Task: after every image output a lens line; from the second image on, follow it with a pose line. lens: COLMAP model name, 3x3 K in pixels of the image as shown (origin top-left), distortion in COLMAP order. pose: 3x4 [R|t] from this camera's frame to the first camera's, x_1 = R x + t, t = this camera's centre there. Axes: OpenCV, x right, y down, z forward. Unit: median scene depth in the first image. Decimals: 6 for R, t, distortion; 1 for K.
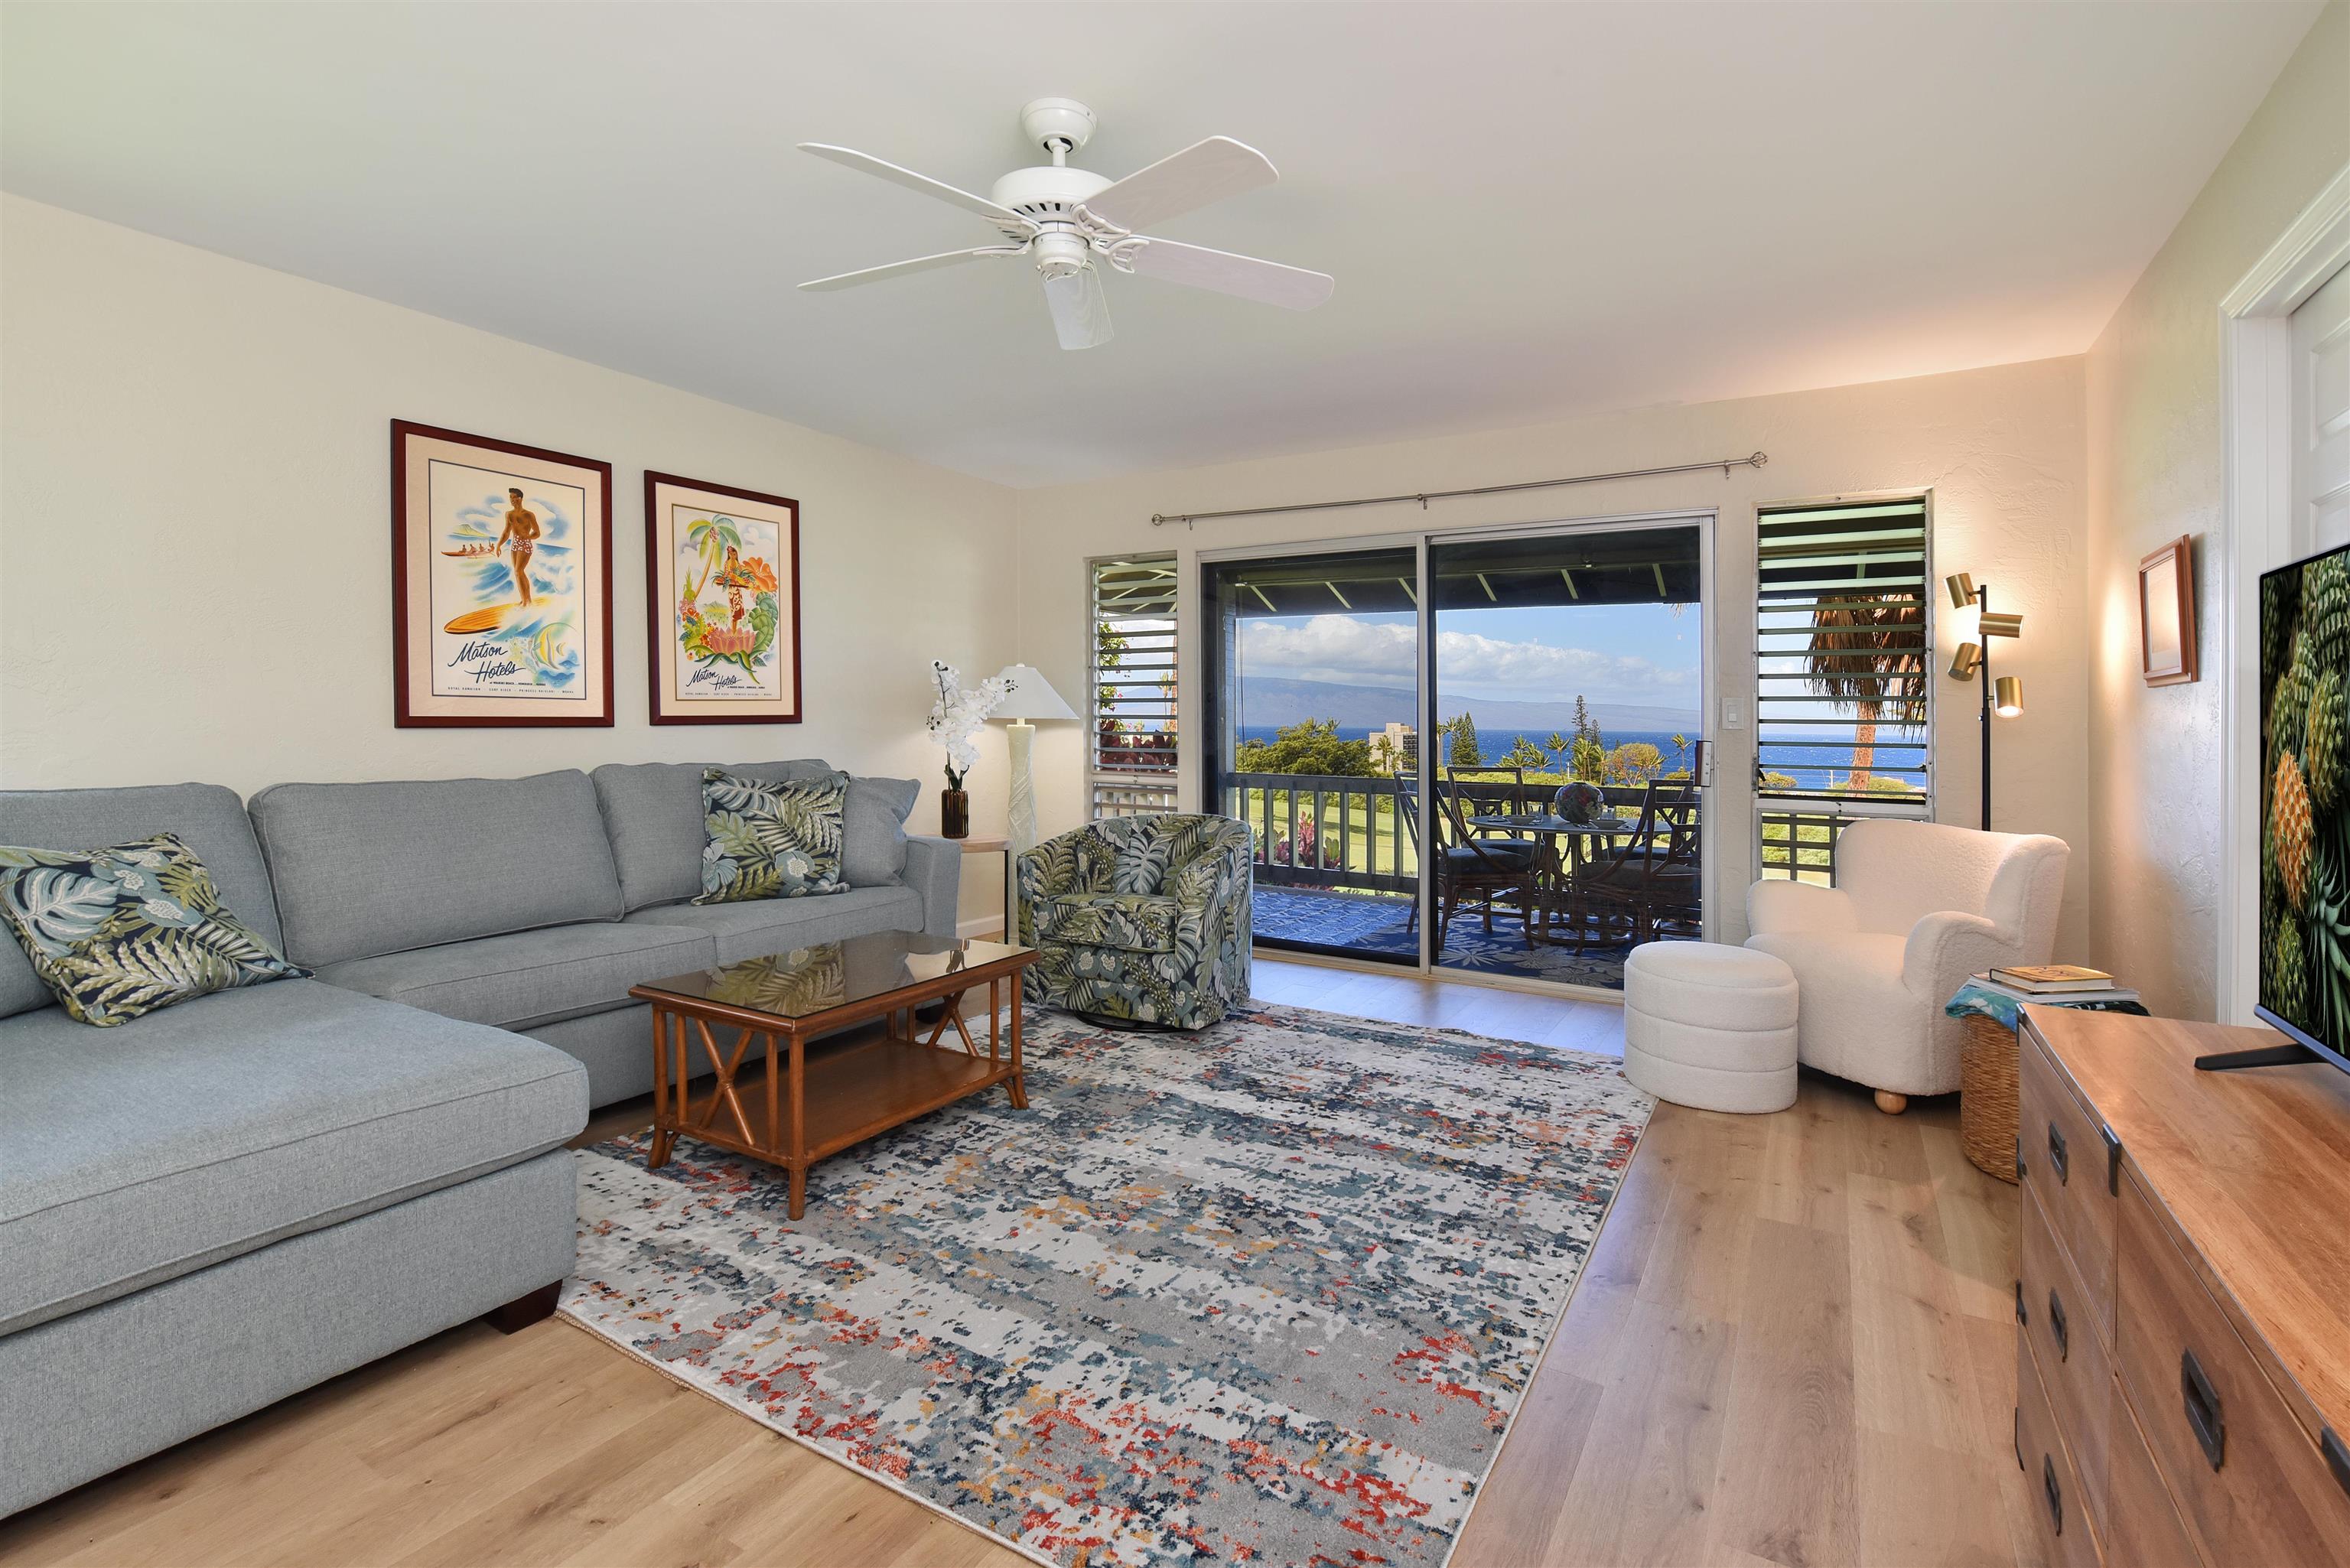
lens RADIAL K [[1025.1, 0, 1188.1], [0, 1025.1, 759.0], [0, 0, 1]] dist [-0.010873, -0.000290]
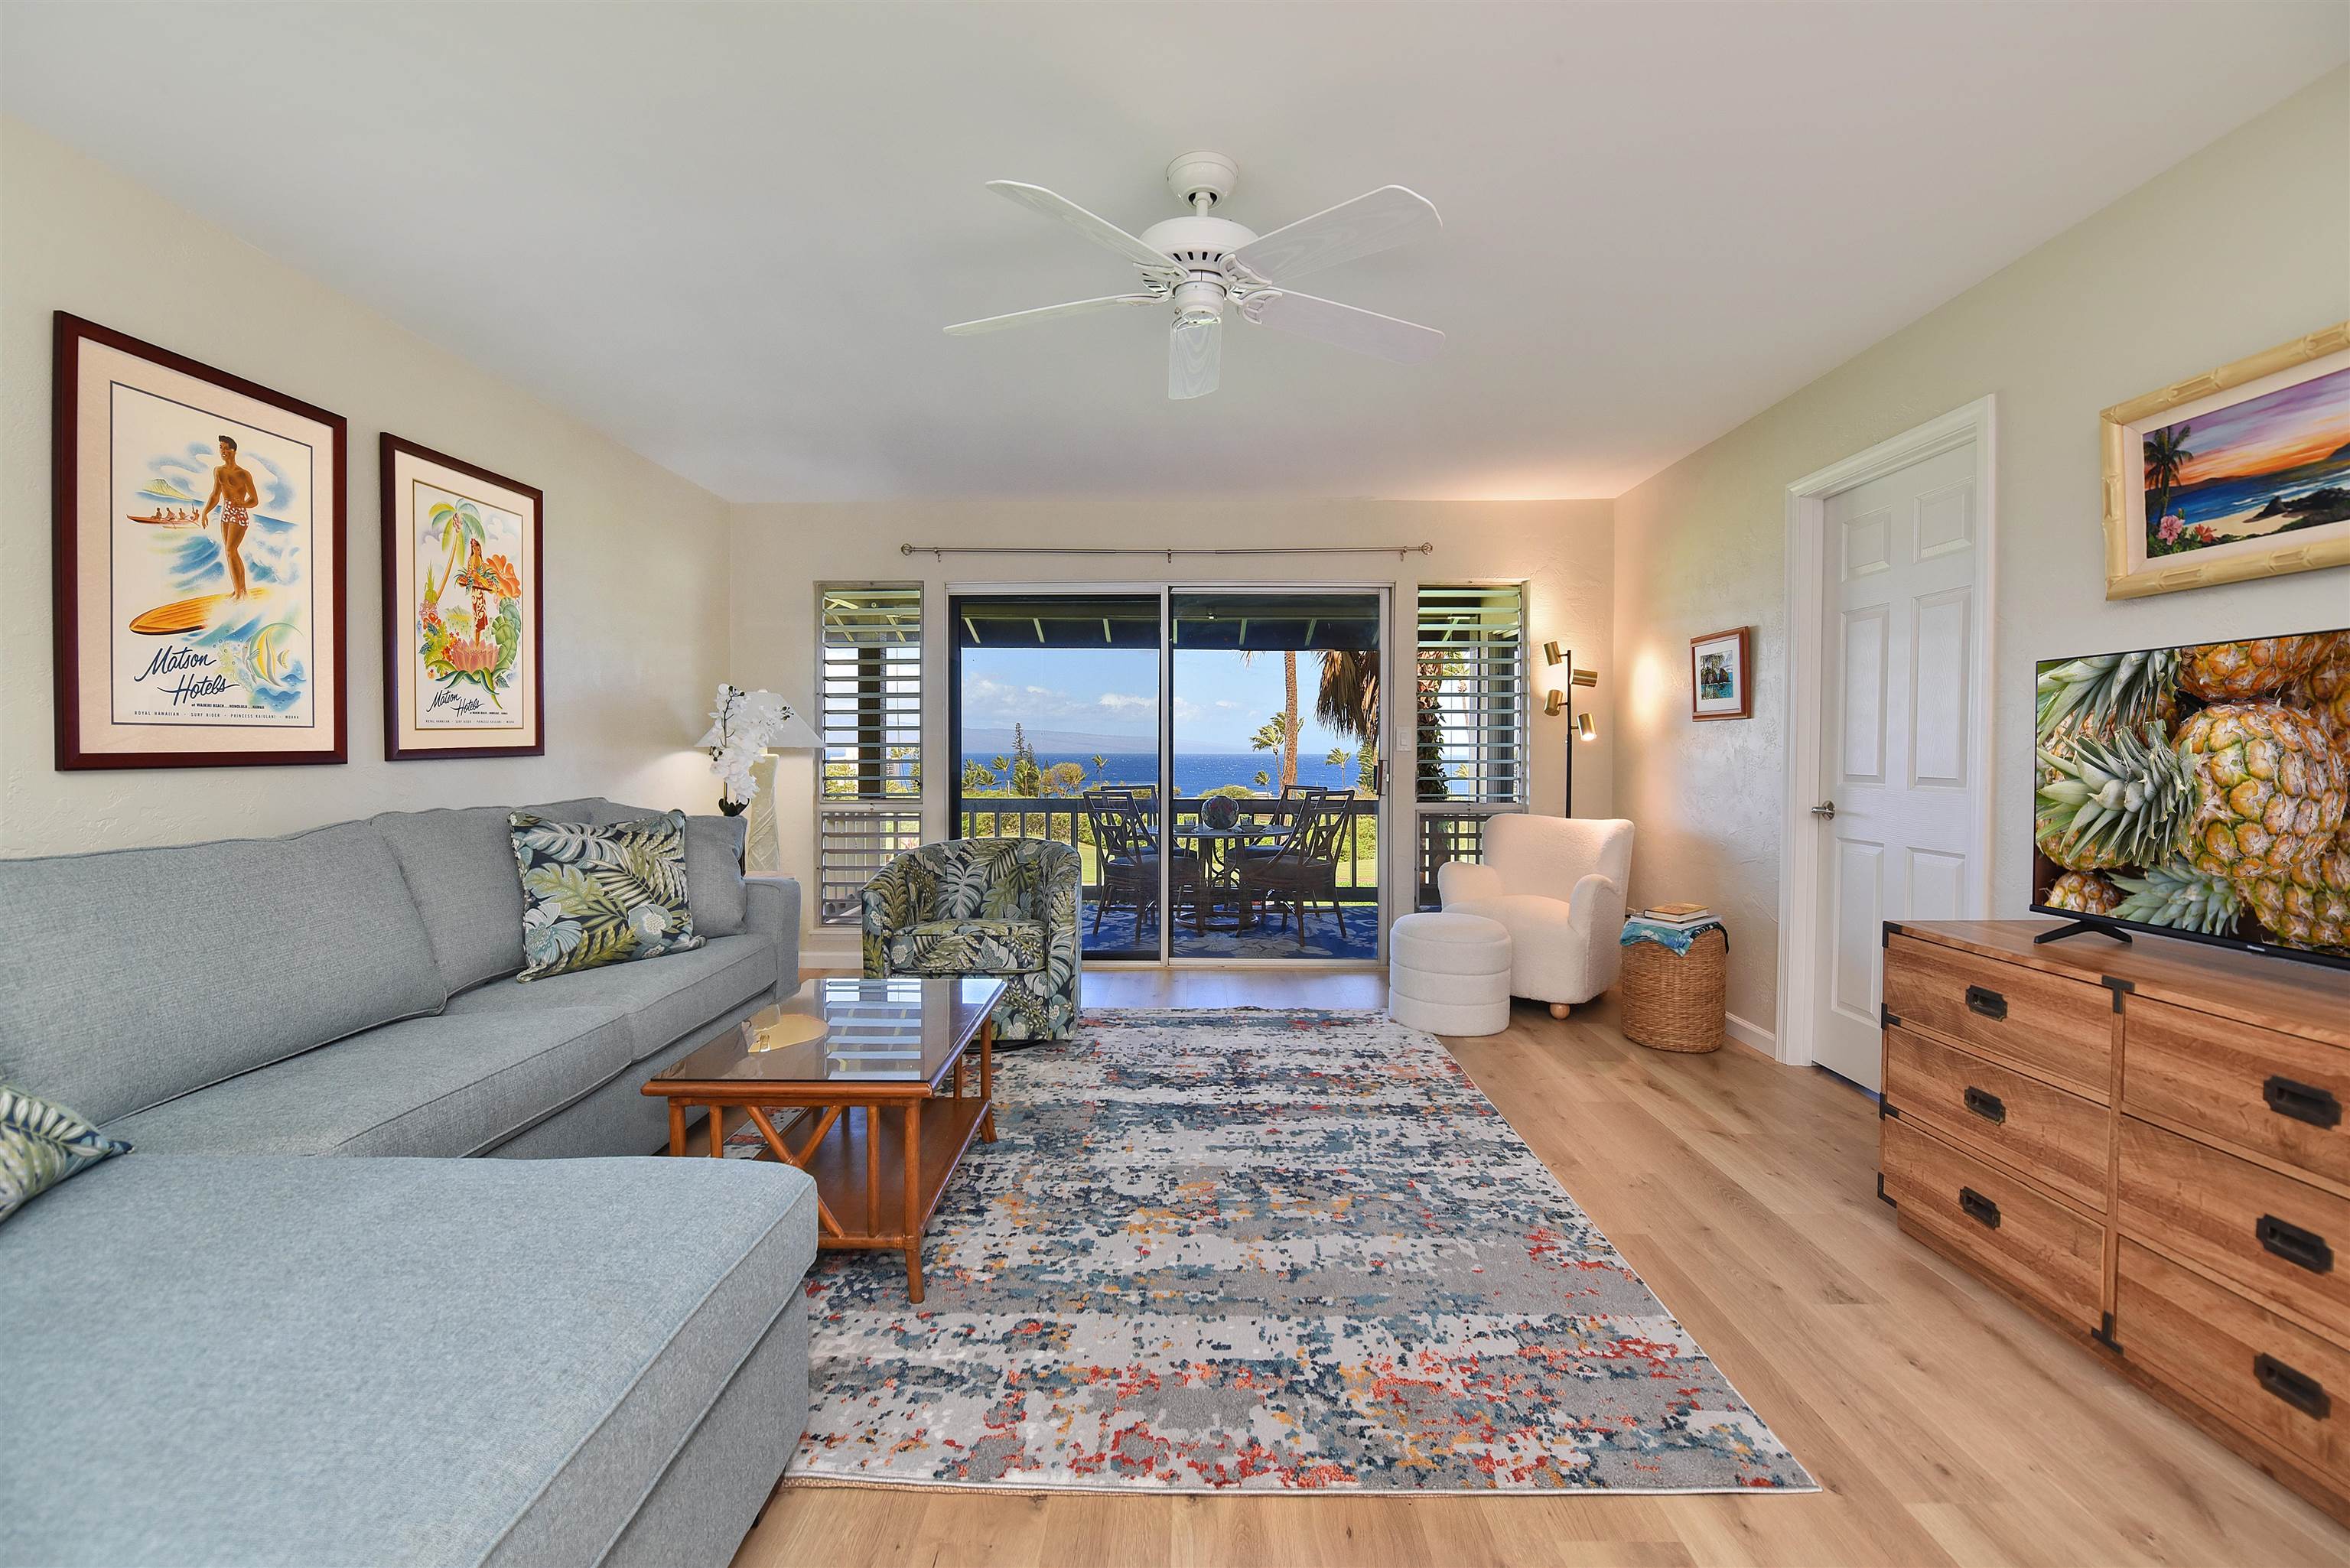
lens RADIAL K [[915.5, 0, 1157.7], [0, 915.5, 762.2], [0, 0, 1]] dist [-0.008718, -0.004988]
pose [[0.880990, -0.016860, 0.472834, -0.498781], [0.026363, 0.999562, -0.013479, -0.017136], [-0.472400, 0.024340, 0.881048, 0.139380]]
